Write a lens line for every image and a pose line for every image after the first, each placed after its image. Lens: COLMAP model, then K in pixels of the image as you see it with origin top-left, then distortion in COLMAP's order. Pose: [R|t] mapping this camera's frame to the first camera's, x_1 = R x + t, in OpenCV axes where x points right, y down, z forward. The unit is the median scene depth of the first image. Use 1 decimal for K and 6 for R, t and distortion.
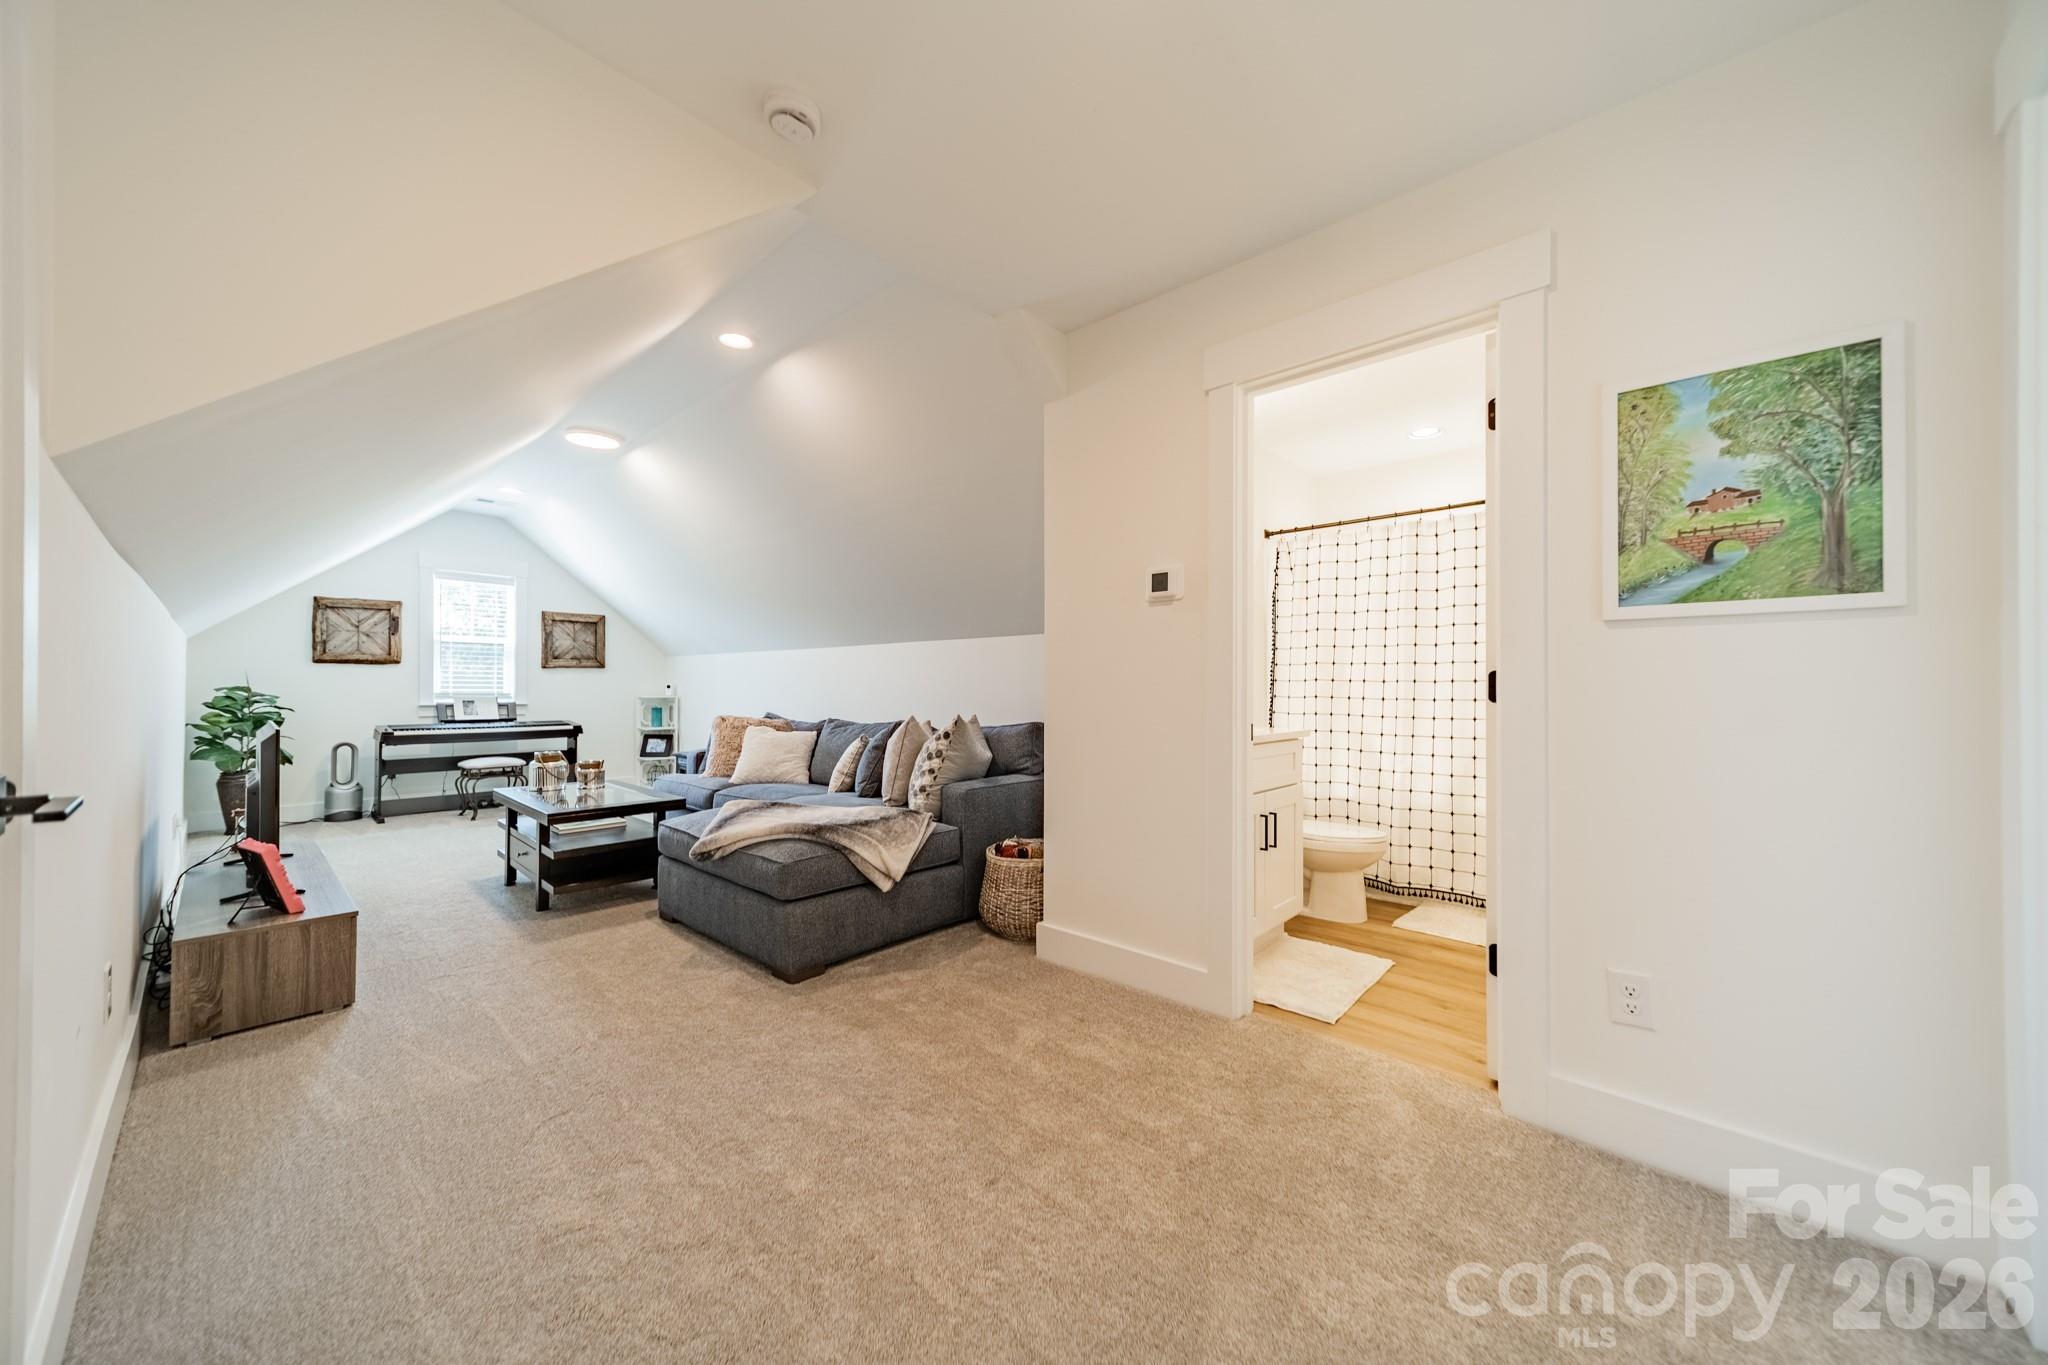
lens RADIAL K [[719.8, 0, 1030.2], [0, 719.8, 681.3], [0, 0, 1]] dist [0.007074, -0.000113]
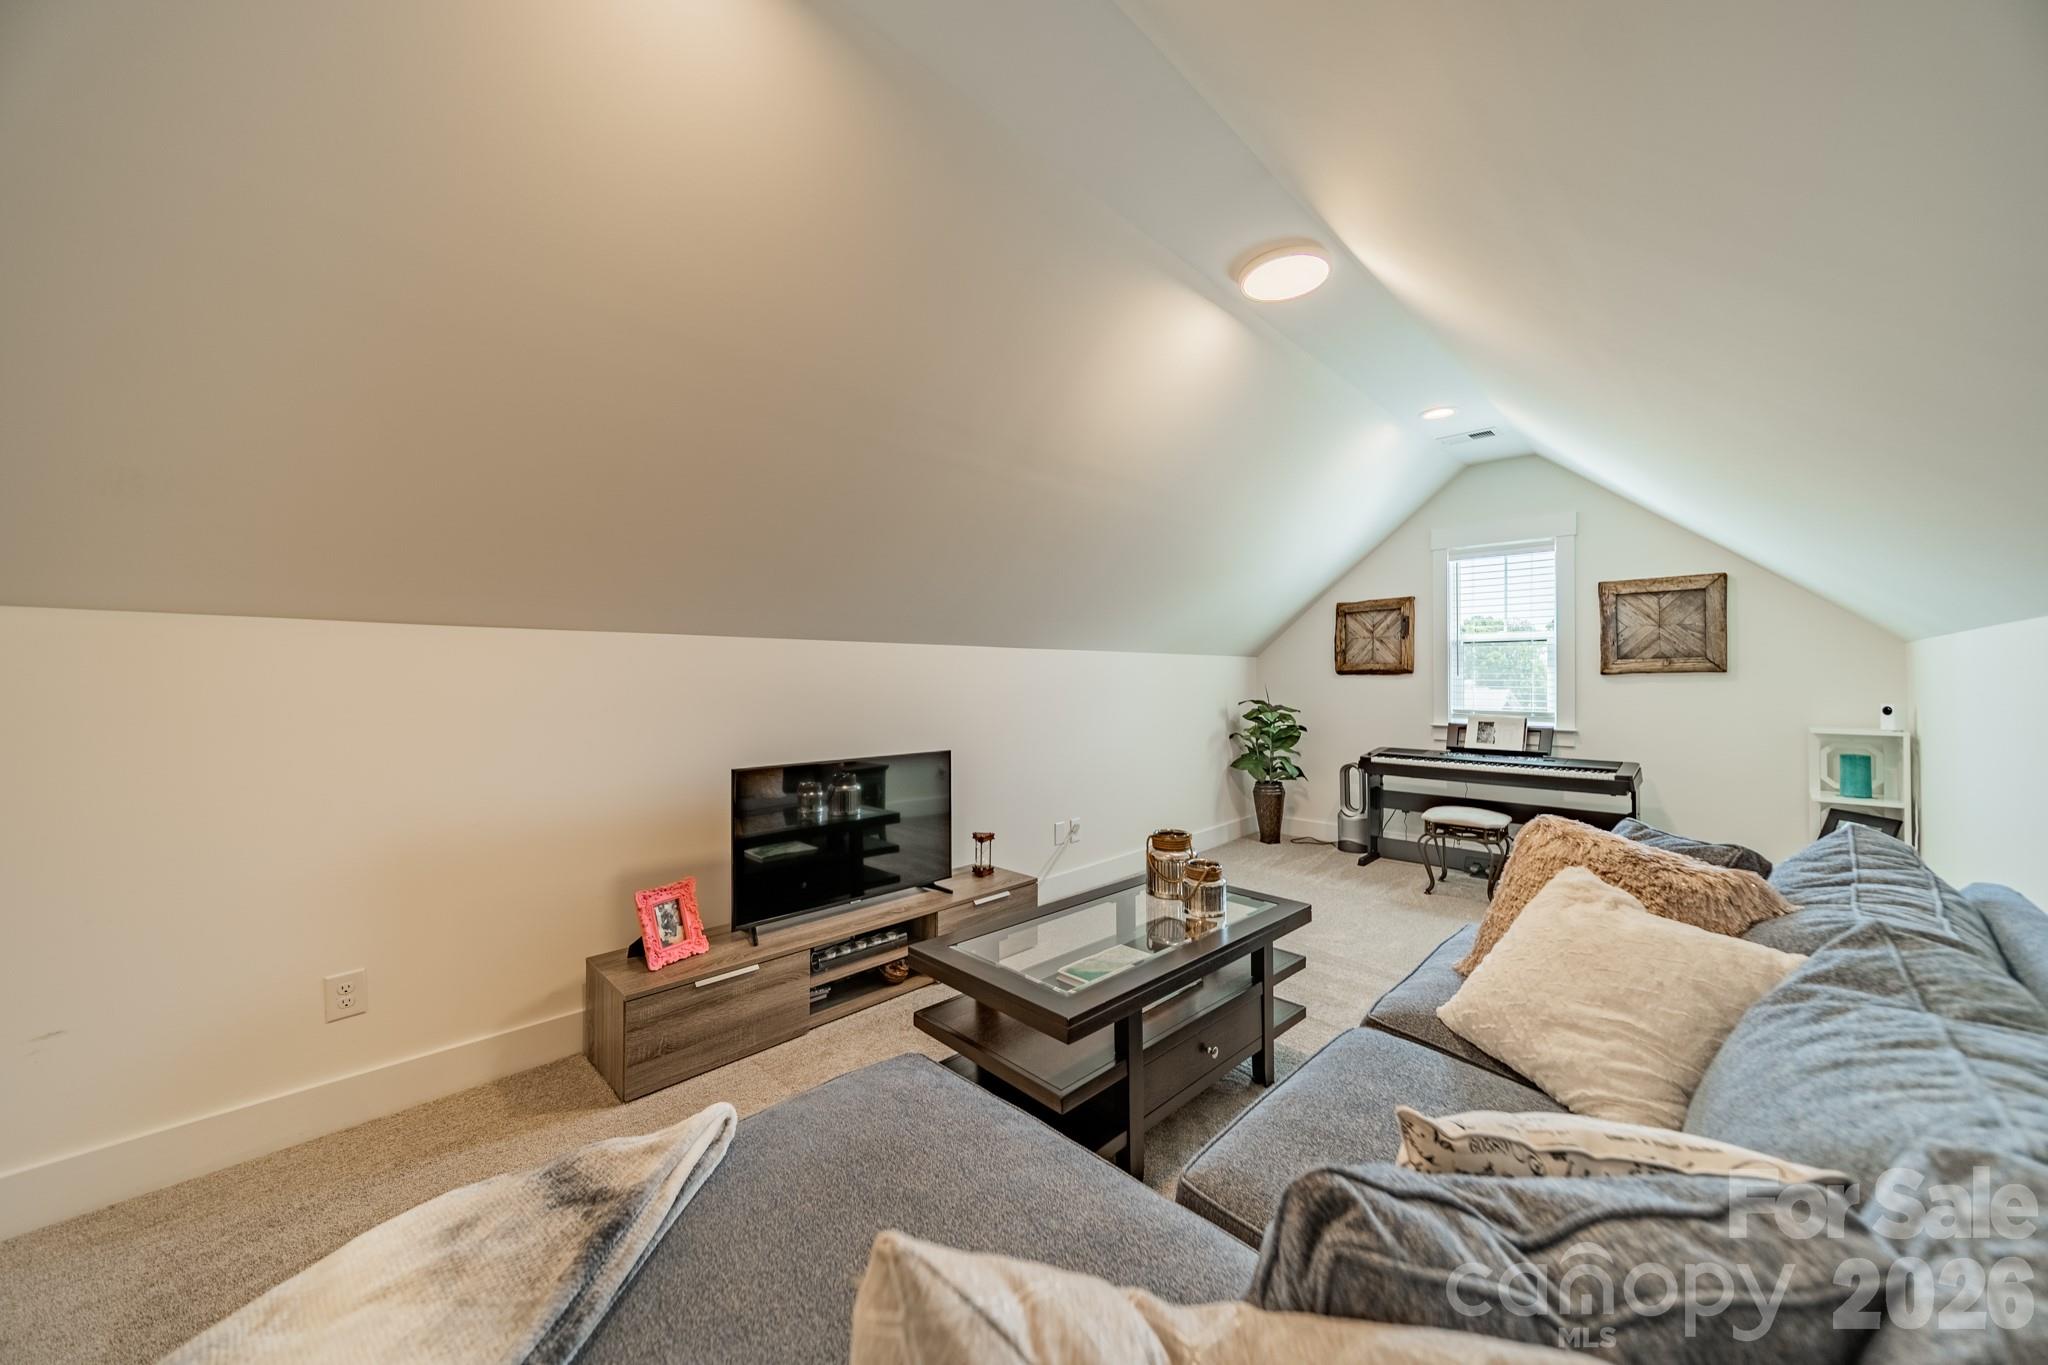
lens RADIAL K [[719.8, 0, 1040.0], [0, 719.8, 672.6], [0, 0, 1]] dist [0.007074, -0.000113]
pose [[-0.047786, -0.011434, -0.998792, -0.047086], [0.008626, 0.999892, -0.011859, -0.022319], [0.998820, -0.009183, -0.047682, 0.731120]]
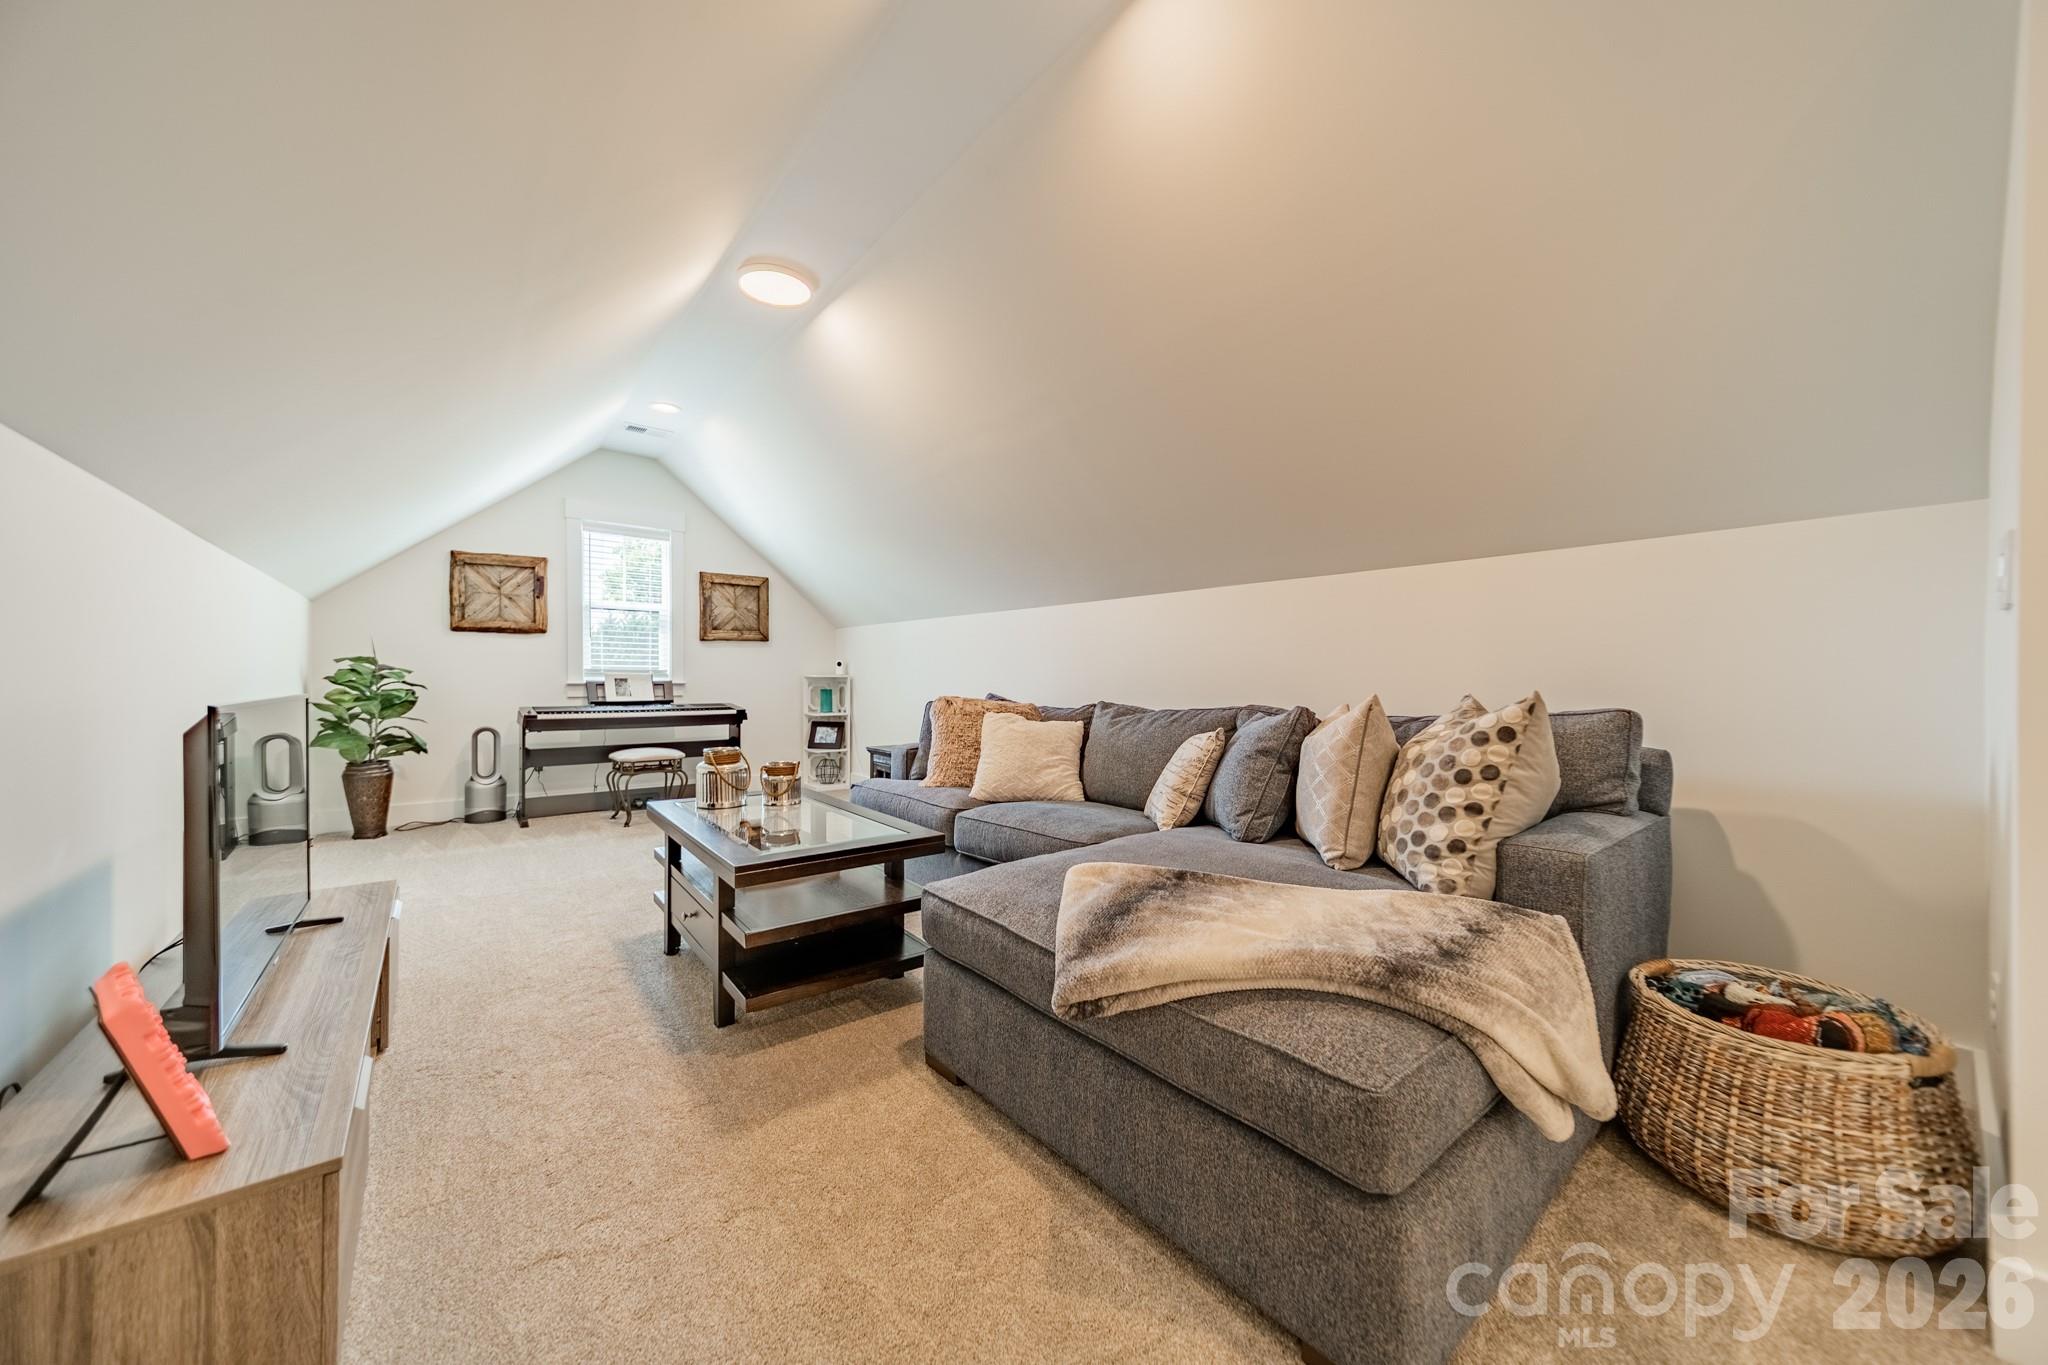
lens RADIAL K [[719.8, 0, 1025.3], [0, 719.8, 683.1], [0, 0, 1]] dist [0.007074, -0.000113]
pose [[0.987429, 0.003095, -0.158034, -0.232797], [-0.000447, 0.999859, 0.016790, 0.022172], [0.158064, -0.016508, 0.987291, 0.317053]]
